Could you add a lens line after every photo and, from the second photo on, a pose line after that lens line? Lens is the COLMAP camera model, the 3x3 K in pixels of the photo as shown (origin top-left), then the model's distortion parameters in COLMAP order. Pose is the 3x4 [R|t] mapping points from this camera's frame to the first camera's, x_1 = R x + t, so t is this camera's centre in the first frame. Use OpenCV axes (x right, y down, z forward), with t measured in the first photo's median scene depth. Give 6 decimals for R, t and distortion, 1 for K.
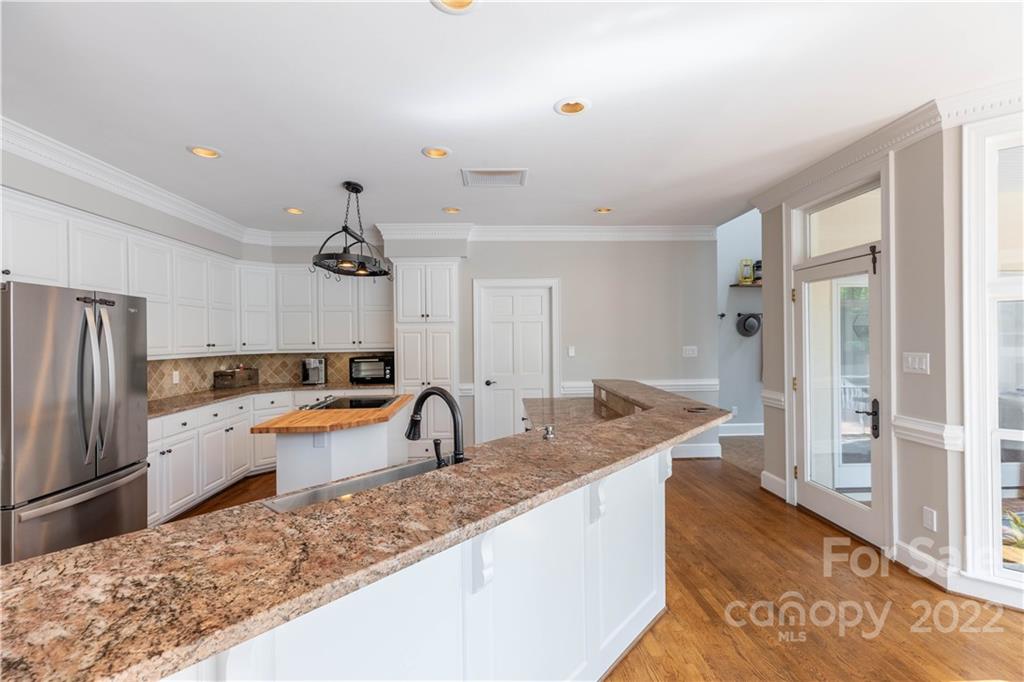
lens RADIAL K [[459.3, 0, 521.9], [0, 459.3, 338.9], [0, 0, 1]] dist [0.005031, 0.000757]
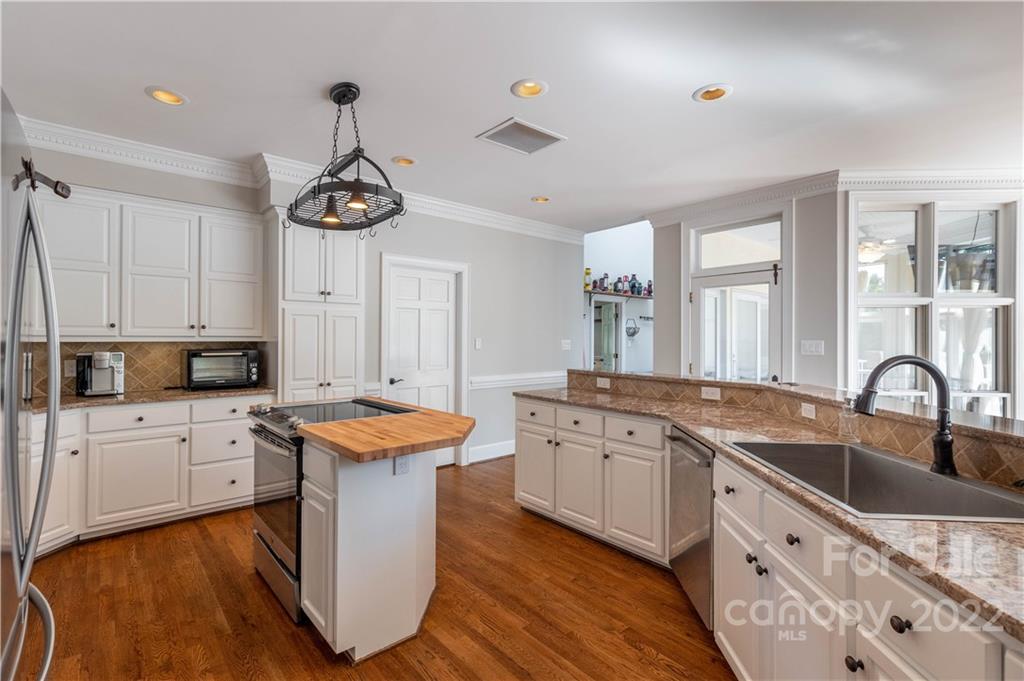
lens RADIAL K [[459.3, 0, 515.7], [0, 459.3, 337.4], [0, 0, 1]] dist [0.005031, 0.000757]
pose [[0.801397, 0.016496, 0.597906, -0.397273], [-0.012540, 0.999863, -0.010778, 0.024447], [-0.598002, 0.001140, 0.801494, 0.214455]]
